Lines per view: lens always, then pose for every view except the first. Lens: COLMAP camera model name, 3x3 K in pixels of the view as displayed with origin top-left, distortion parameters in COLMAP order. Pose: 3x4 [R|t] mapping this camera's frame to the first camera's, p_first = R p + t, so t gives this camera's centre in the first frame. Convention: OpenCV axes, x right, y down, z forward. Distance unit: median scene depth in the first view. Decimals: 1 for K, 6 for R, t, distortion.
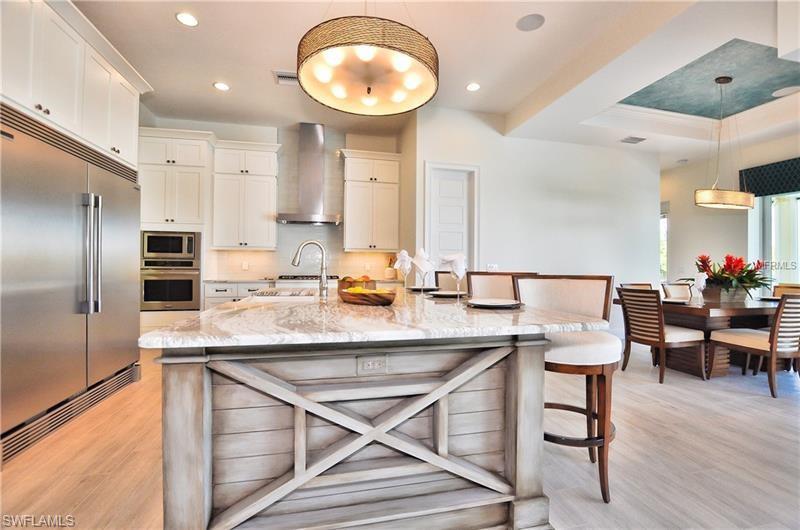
lens RADIAL K [[353.3, 0, 405.5], [0, 353.3, 263.9], [0, 0, 1]] dist [-0.030984, 0.005061]
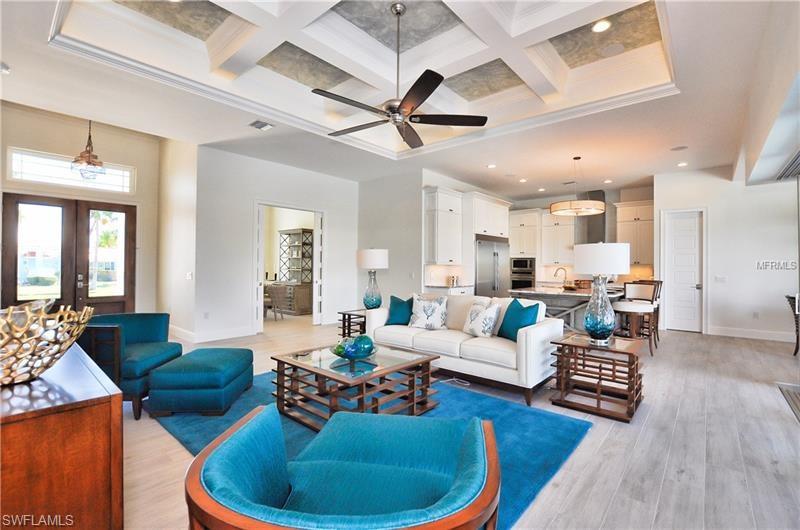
lens RADIAL K [[353.3, 0, 396.9], [0, 353.3, 263.9], [0, 0, 1]] dist [-0.030984, 0.005061]
pose [[0.562118, -0.008032, -0.827018, 0.662708], [0.001508, 0.999961, -0.008687, -0.037234], [0.827056, 0.003637, 0.562108, -0.829005]]
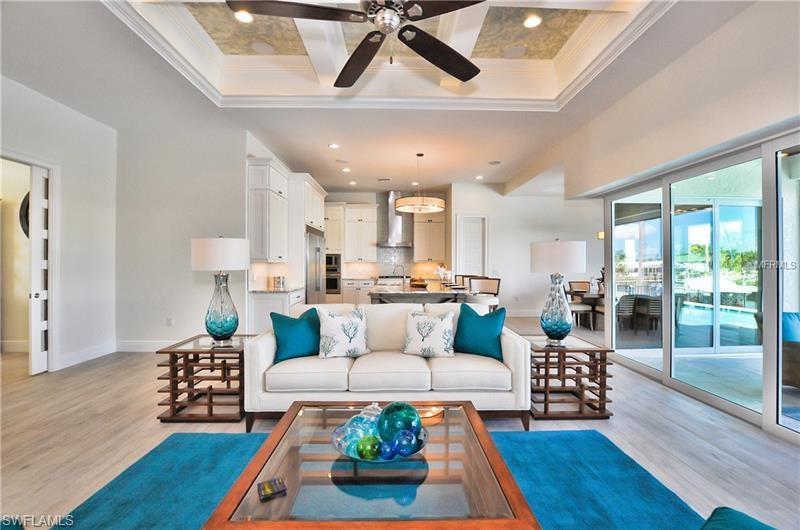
lens RADIAL K [[353.3, 0, 394.0], [0, 353.3, 265.1], [0, 0, 1]] dist [-0.030984, 0.005061]
pose [[0.971336, -0.005217, -0.237653, 0.170552], [0.007917, 0.999915, 0.010408, -0.046876], [0.237579, -0.011991, 0.971294, -0.840973]]
